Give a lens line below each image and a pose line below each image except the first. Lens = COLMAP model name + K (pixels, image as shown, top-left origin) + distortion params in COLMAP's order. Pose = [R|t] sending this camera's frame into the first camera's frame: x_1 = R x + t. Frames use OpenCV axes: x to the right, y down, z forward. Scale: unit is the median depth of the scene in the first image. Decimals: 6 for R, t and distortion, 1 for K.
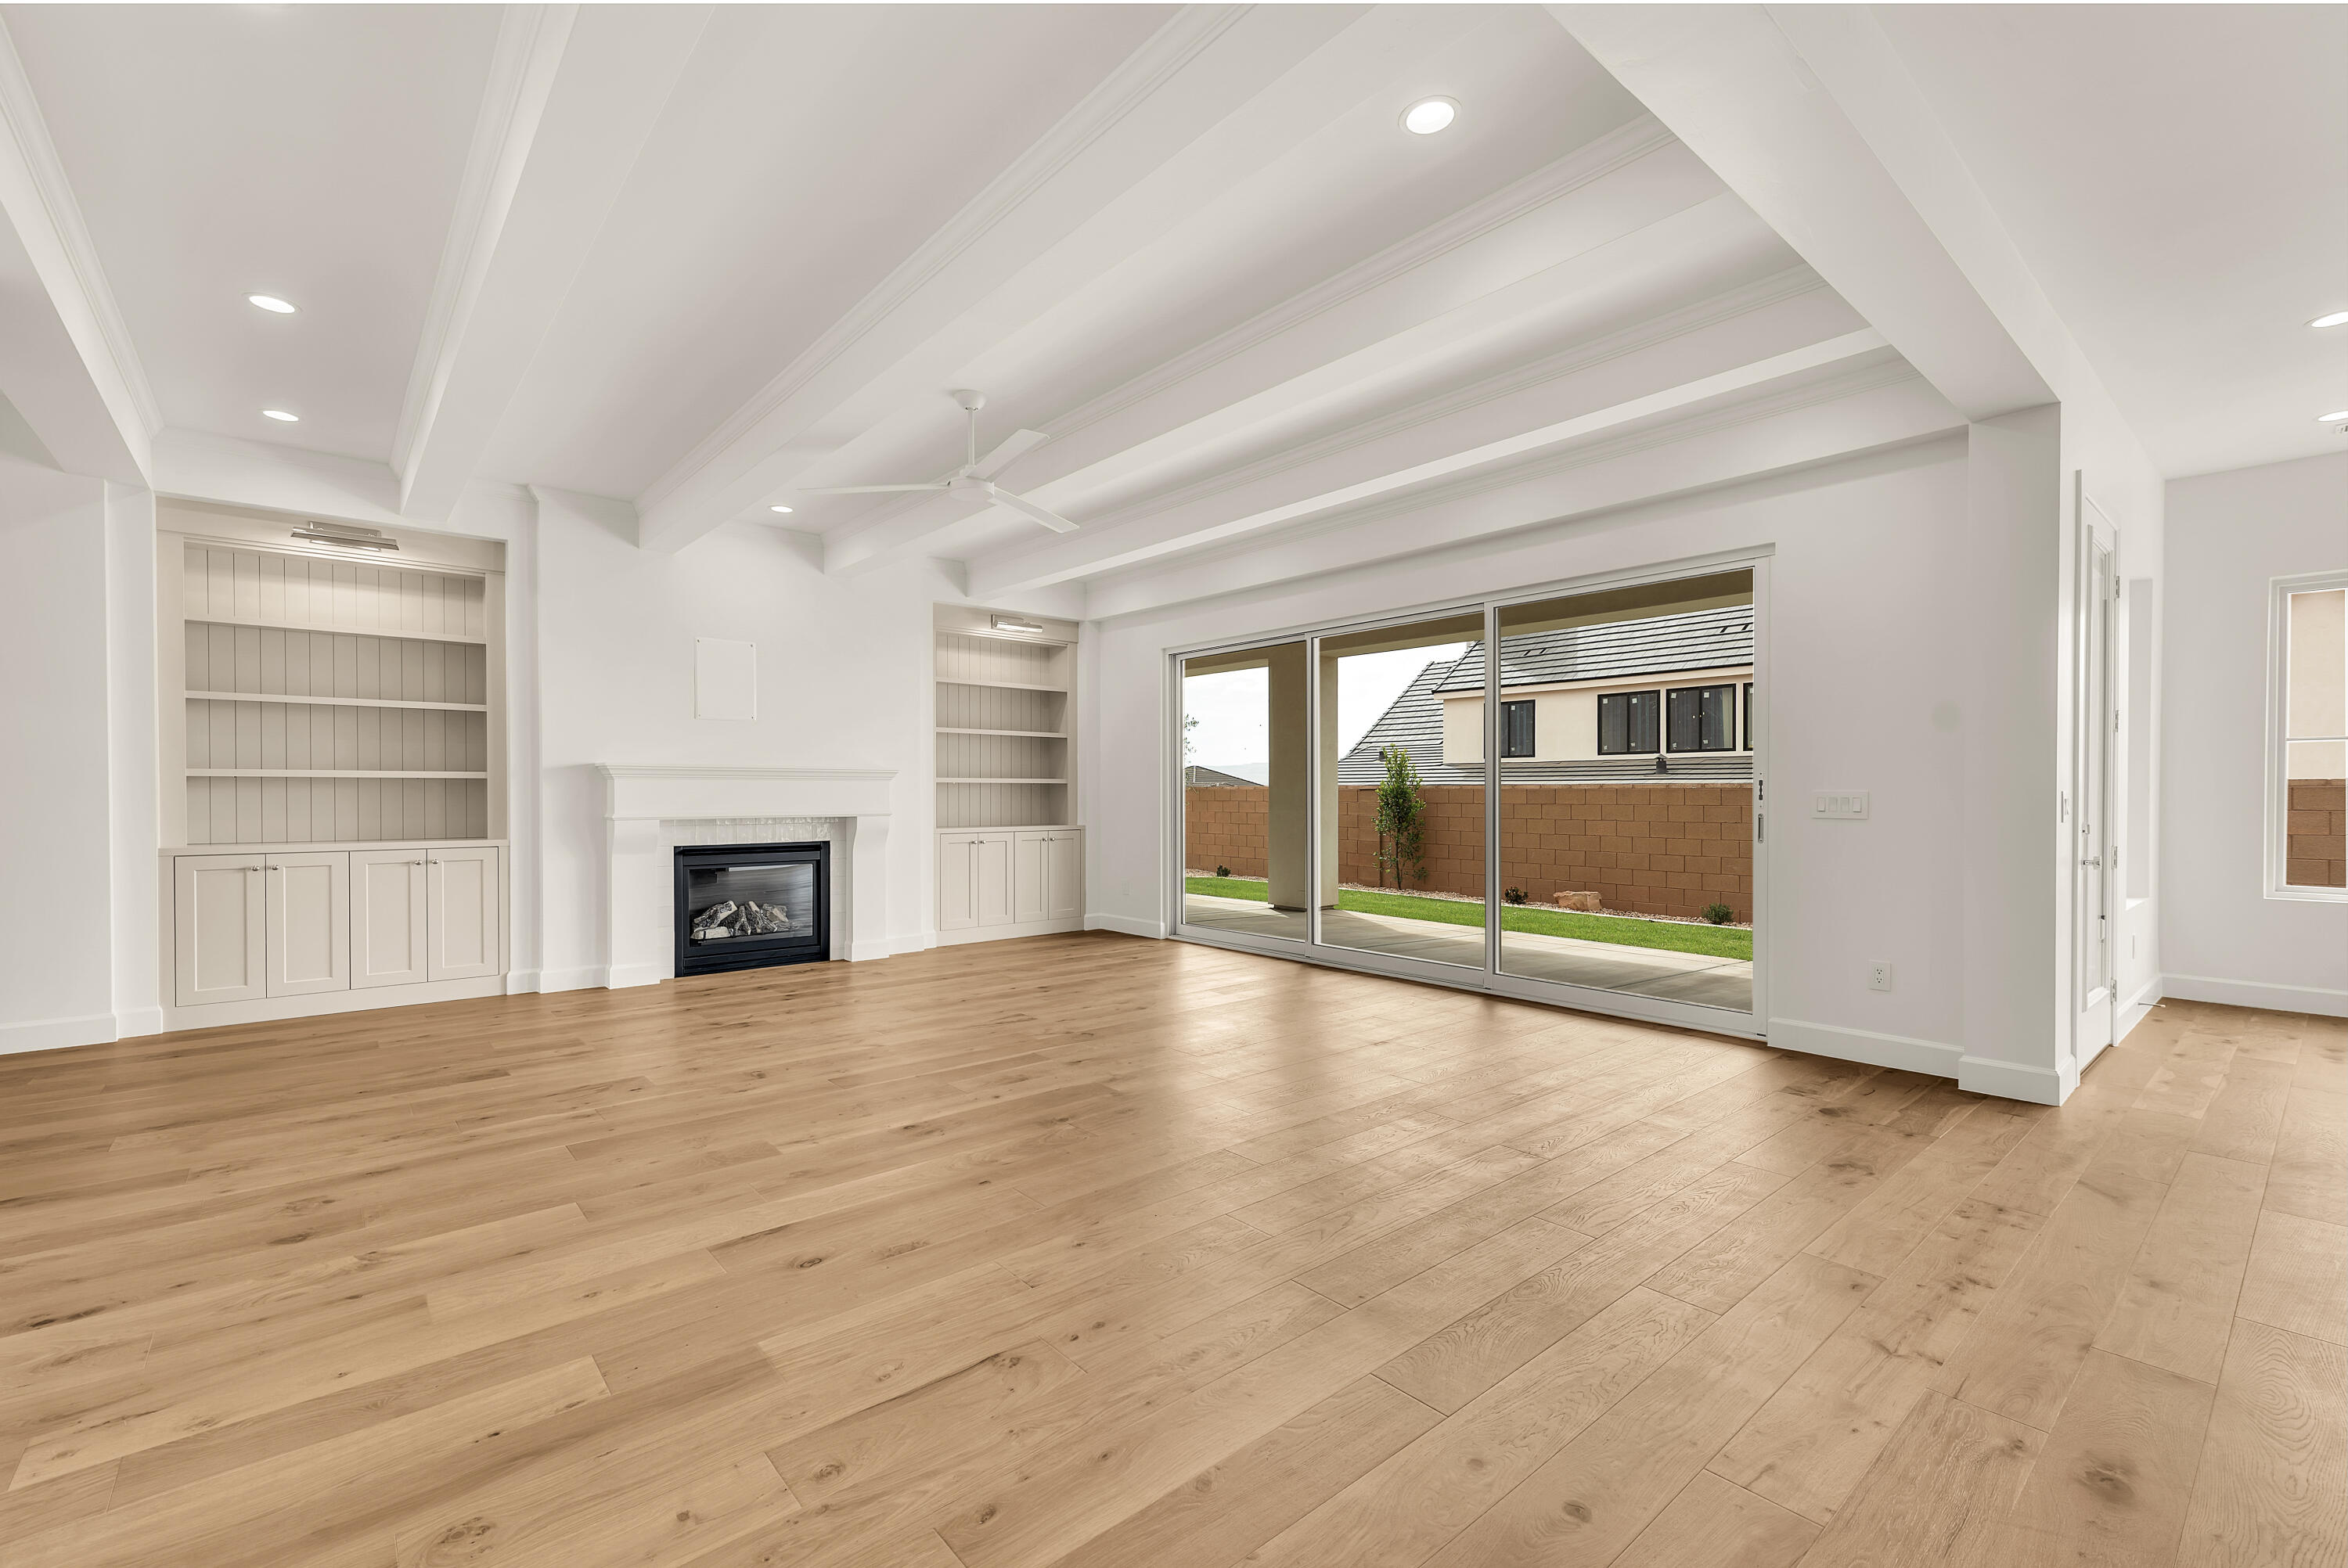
lens RADIAL K [[996.3, 0, 1154.8], [0, 996.3, 796.9], [0, 0, 1]] dist [0.012885, -0.000231]
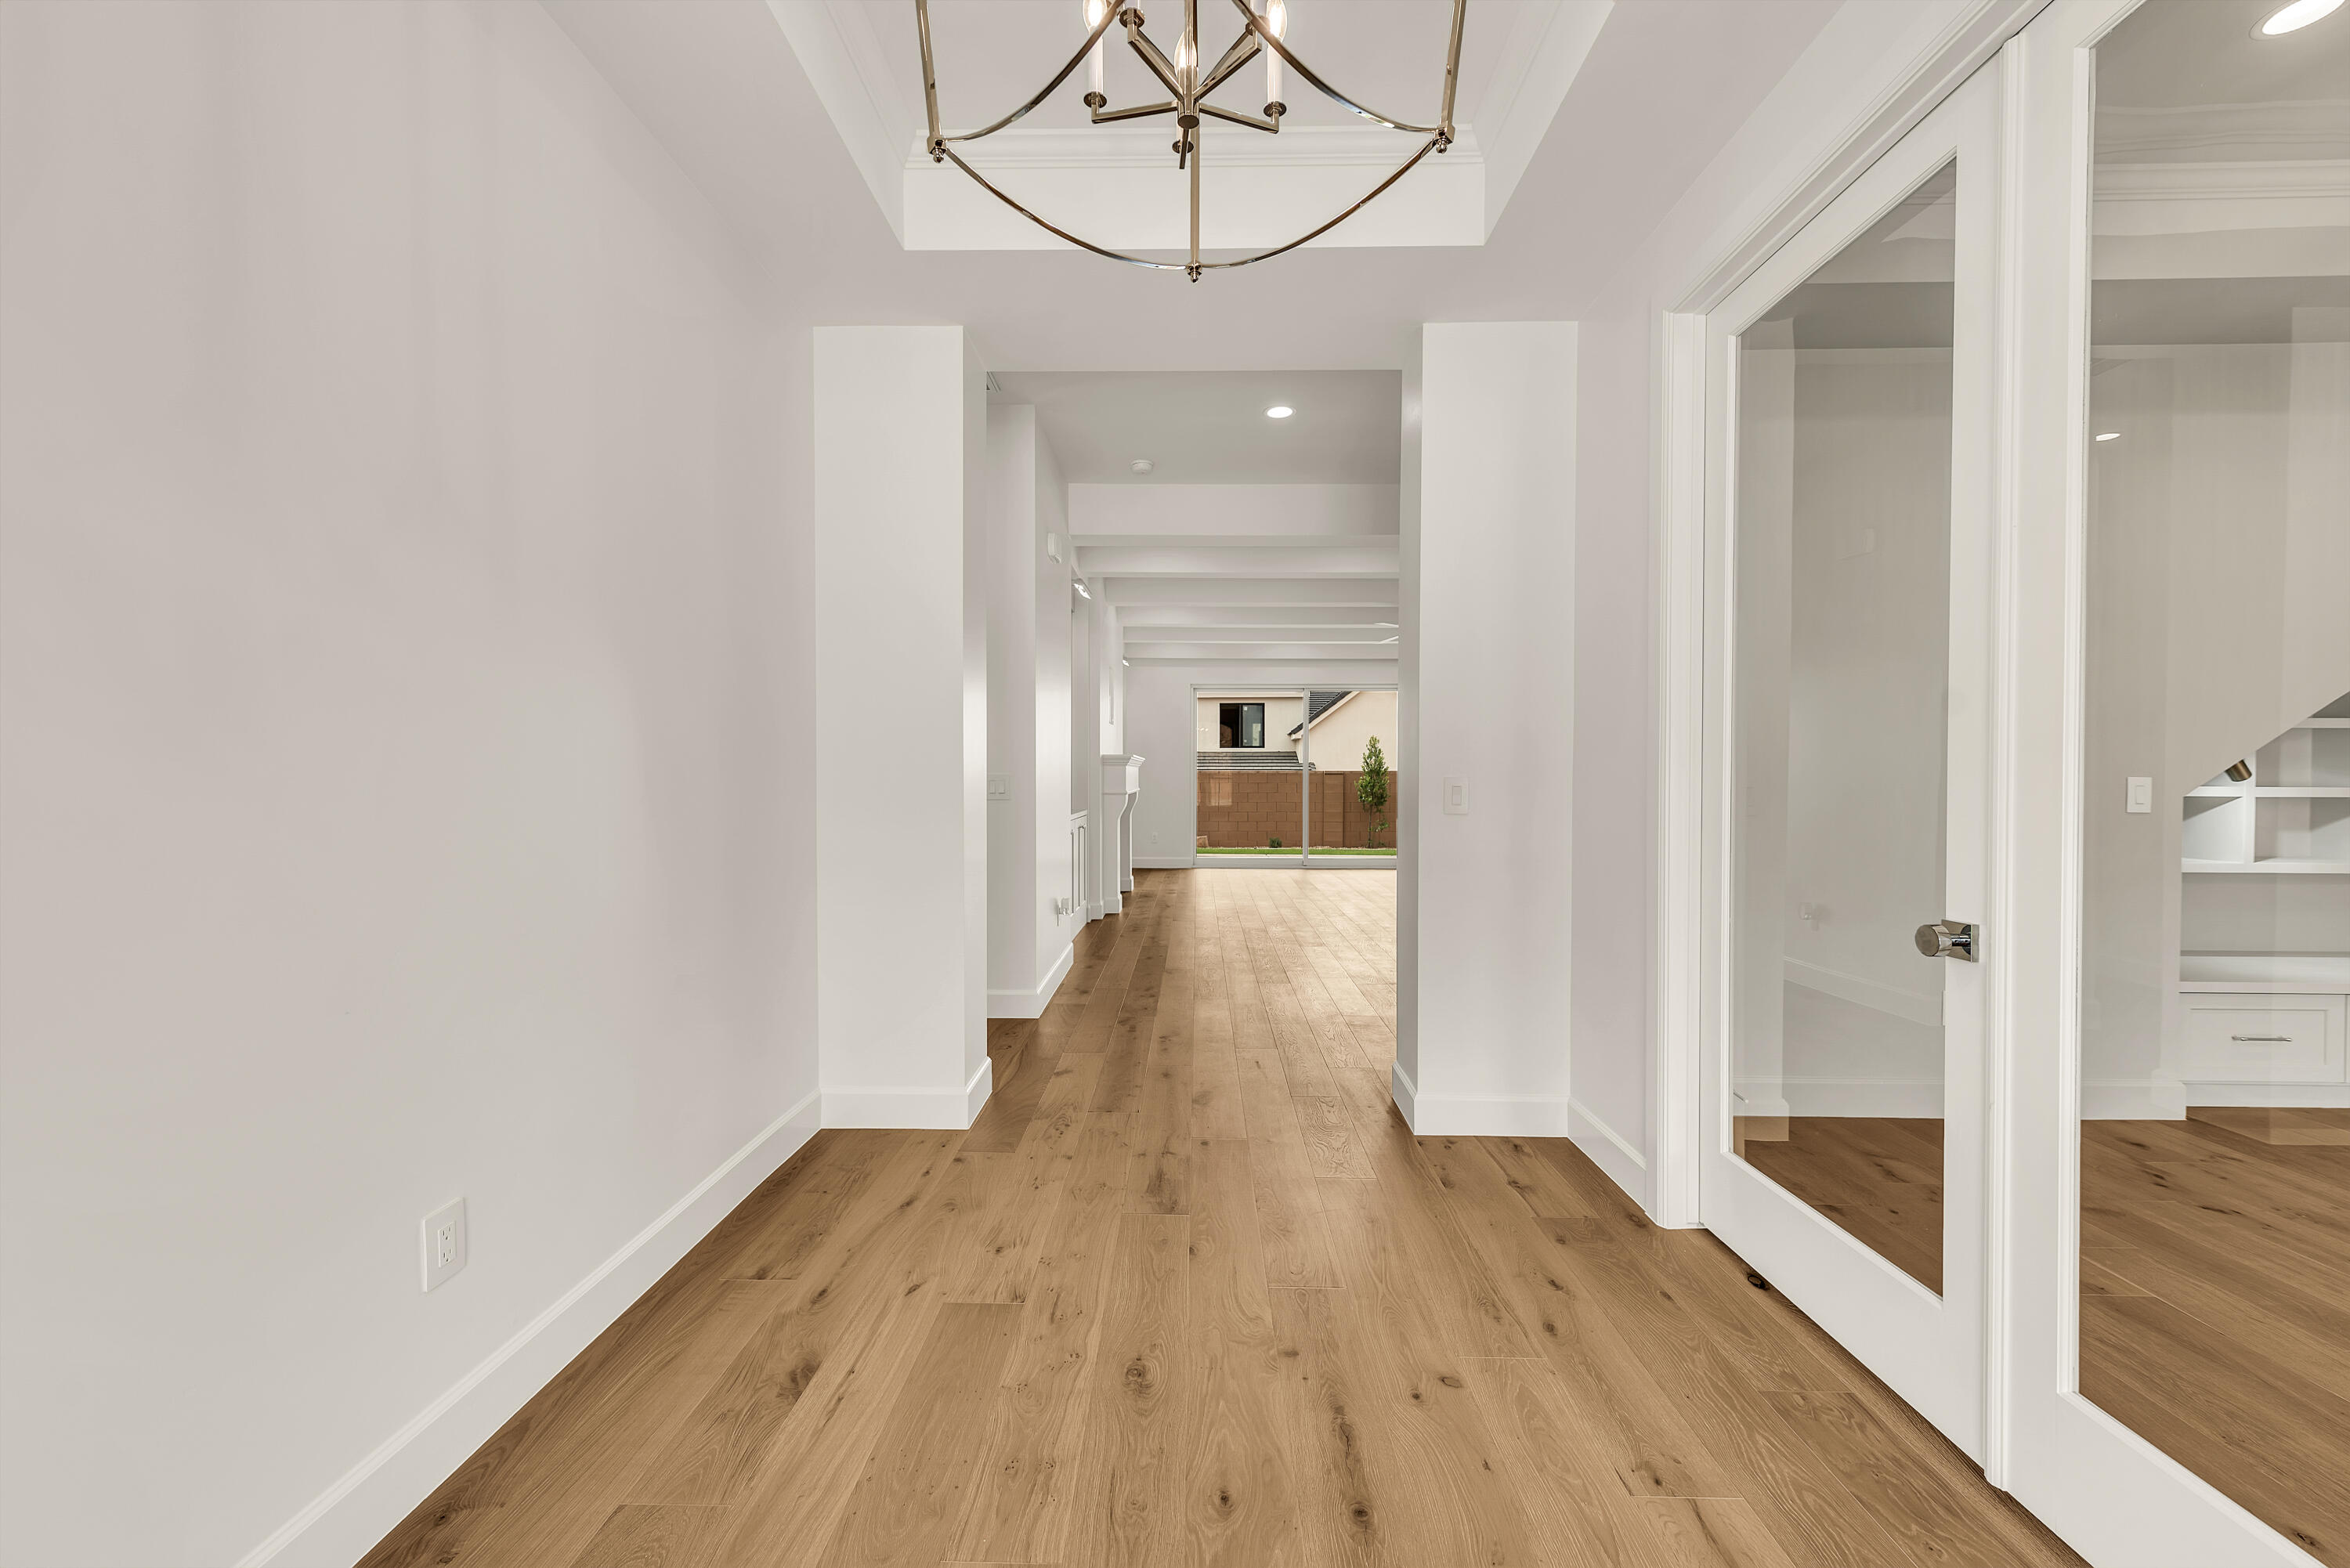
lens RADIAL K [[921.8, 0, 1176.3], [0, 921.8, 789.0], [0, 0, 1]] dist [0.007322, -0.000494]
pose [[0.660643, -0.008602, 0.750651, -1.338140], [0.000529, 0.999939, 0.010993, 0.001948], [-0.750700, -0.006866, 0.660608, 0.065067]]
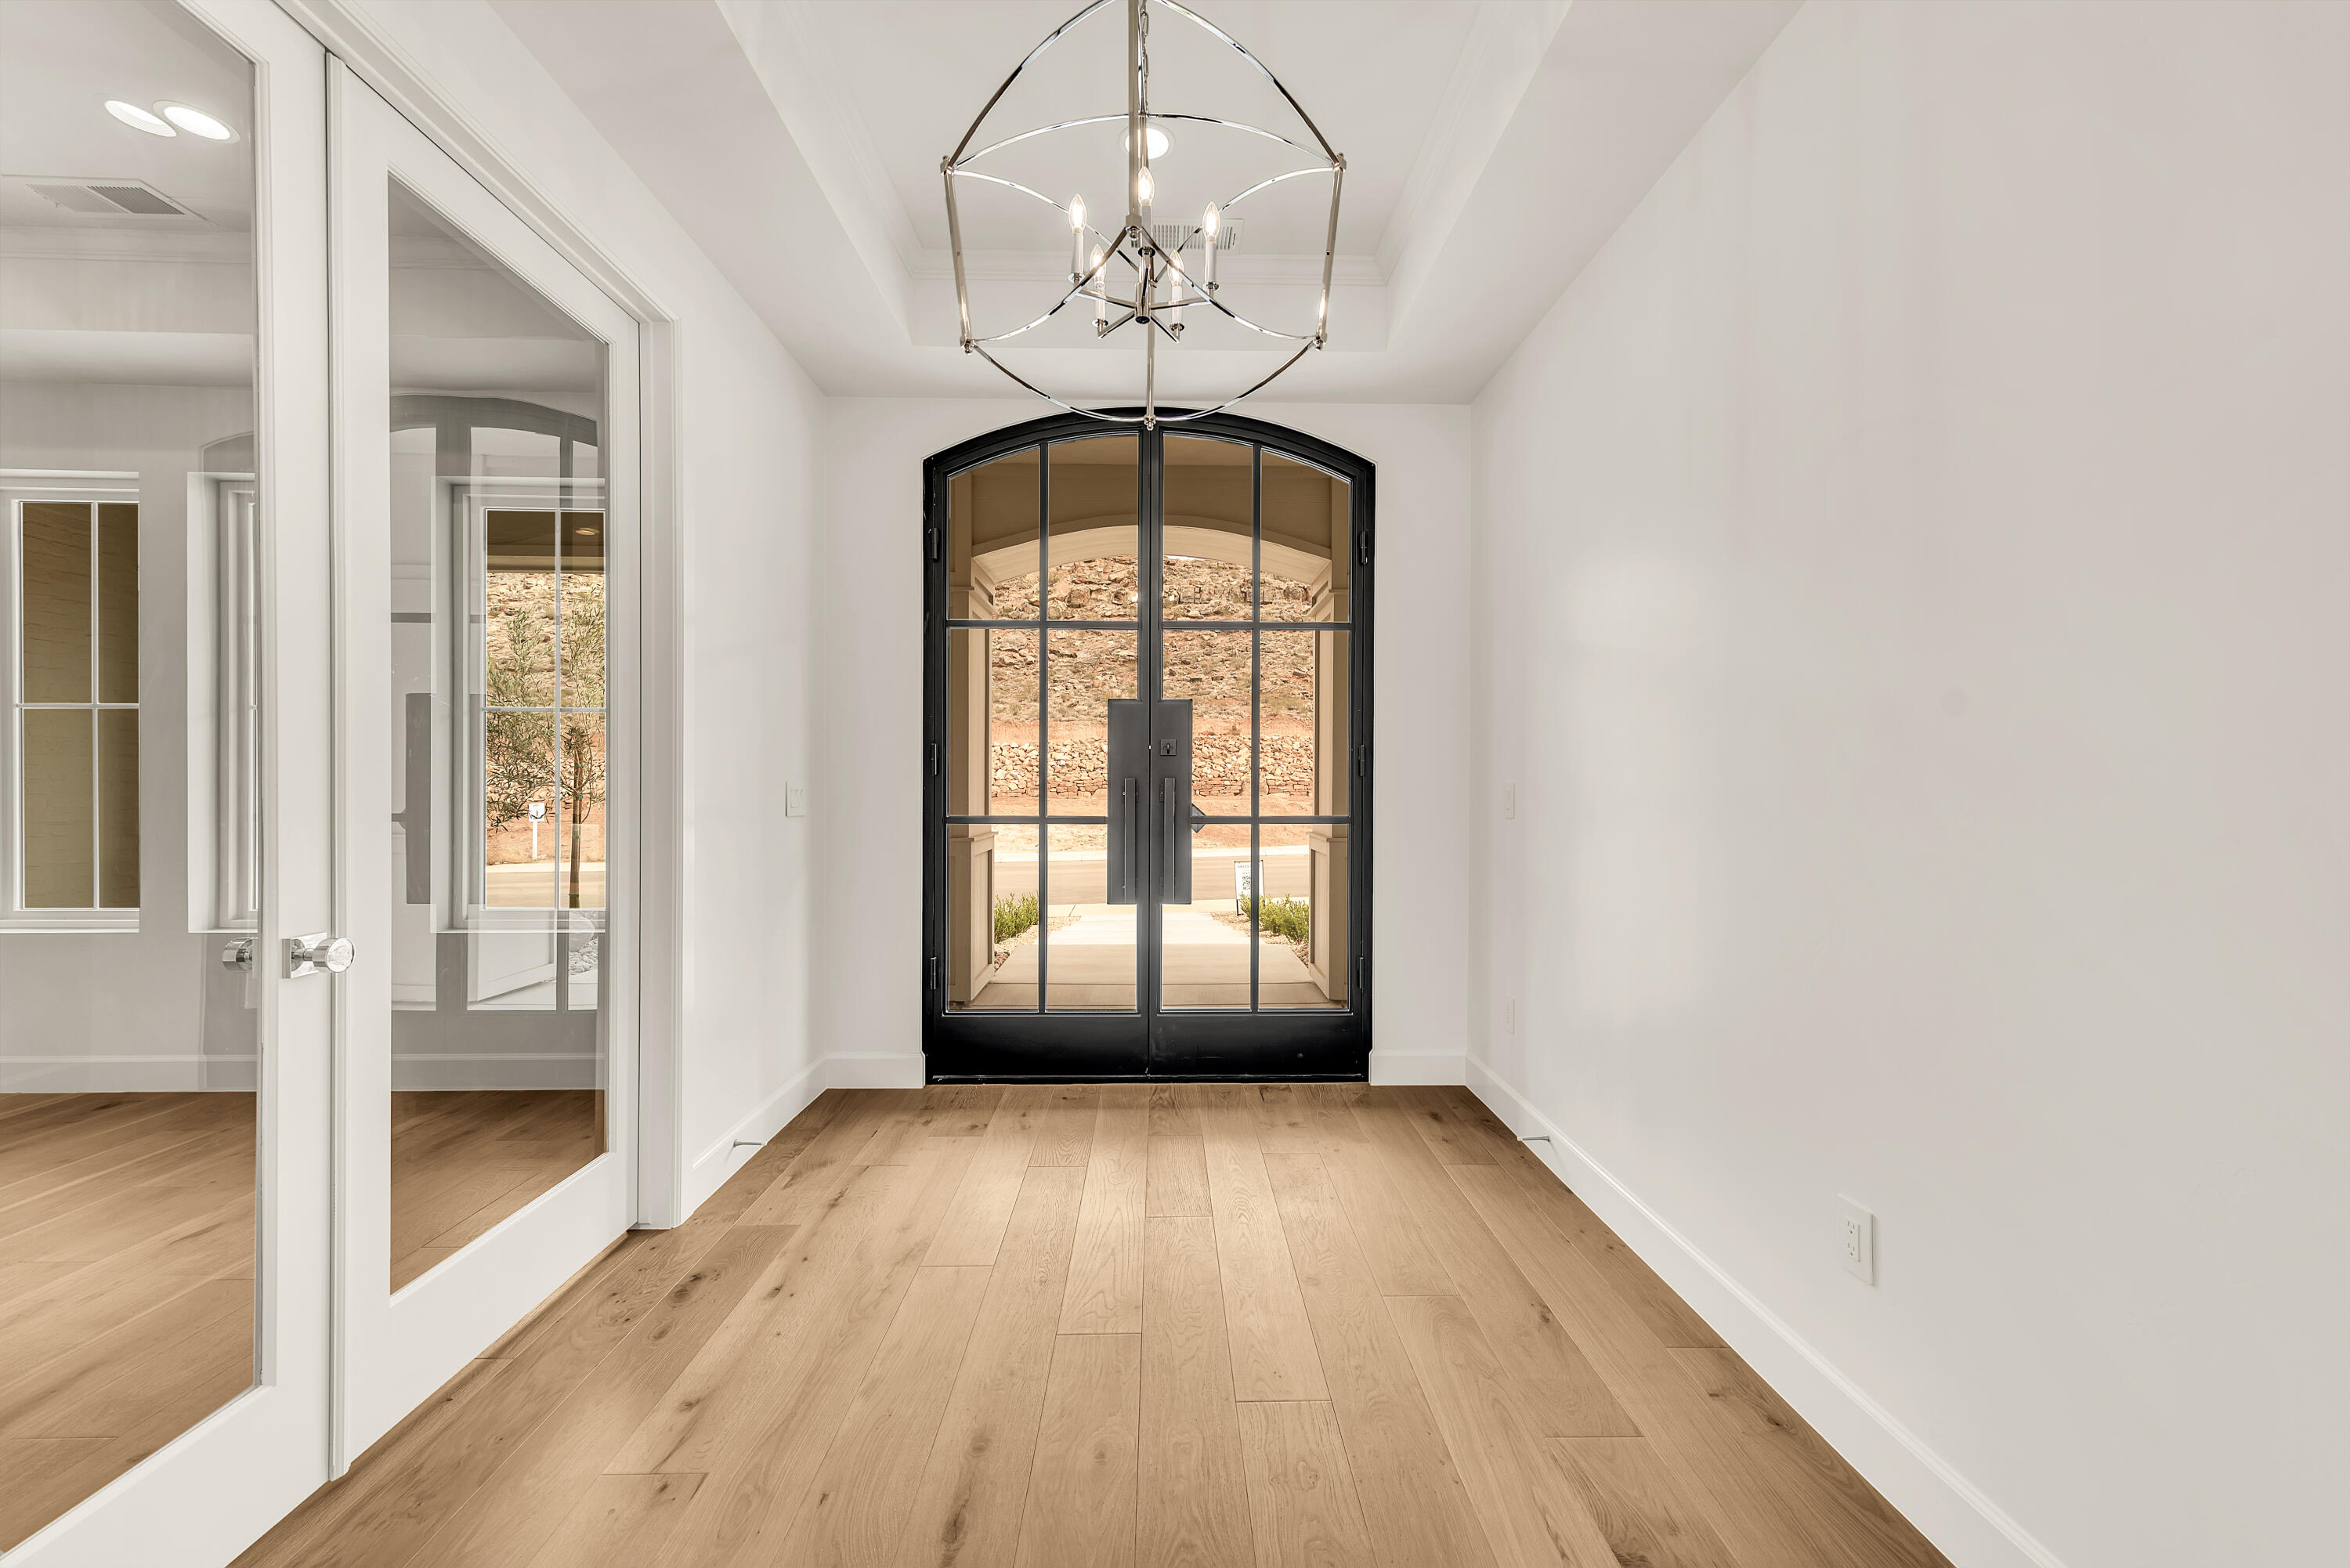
lens RADIAL K [[921.8, 0, 1176.3], [0, 921.8, 789.0], [0, 0, 1]] dist [0.007322, -0.000494]
pose [[-0.629629, 0.000454, -0.776896, -0.986375], [-0.005379, 0.999973, 0.004943, 0.001490], [0.776877, 0.007291, -0.629610, 0.370976]]
